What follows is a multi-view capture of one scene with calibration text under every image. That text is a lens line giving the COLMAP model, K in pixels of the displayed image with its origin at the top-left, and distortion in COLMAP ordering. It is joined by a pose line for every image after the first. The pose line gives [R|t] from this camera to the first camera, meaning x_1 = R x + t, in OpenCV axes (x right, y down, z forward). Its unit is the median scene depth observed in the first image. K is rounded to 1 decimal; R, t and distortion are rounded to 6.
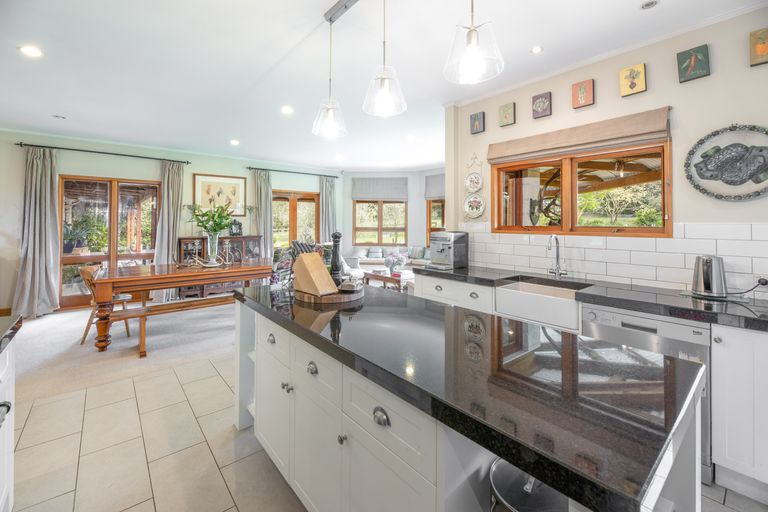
lens RADIAL K [[327.7, 0, 383.6], [0, 327.7, 224.1], [0, 0, 1]] dist [-0.000590, -0.000165]
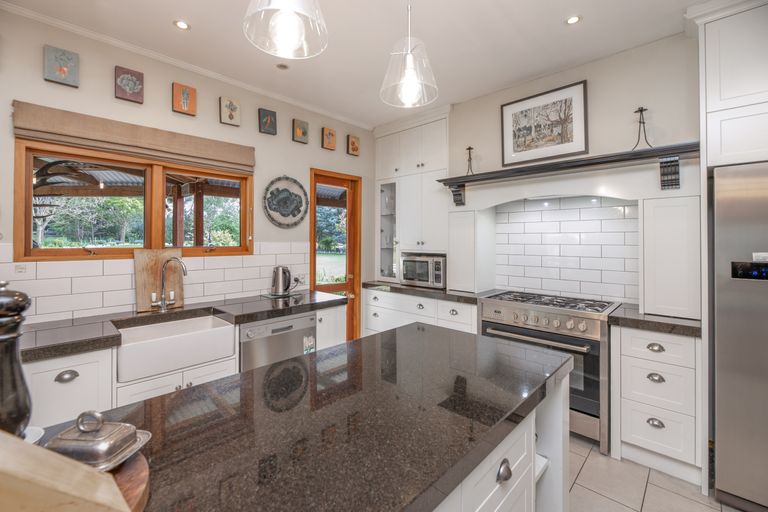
lens RADIAL K [[331.4, 0, 381.0], [0, 331.4, 235.7], [0, 0, 1]] dist [-0.001270, -0.000200]
pose [[-0.106911, 0.015429, 0.994149, -0.401193], [0.000372, 0.999880, -0.015478, -0.010882], [-0.994268, -0.001285, -0.106904, 0.655480]]
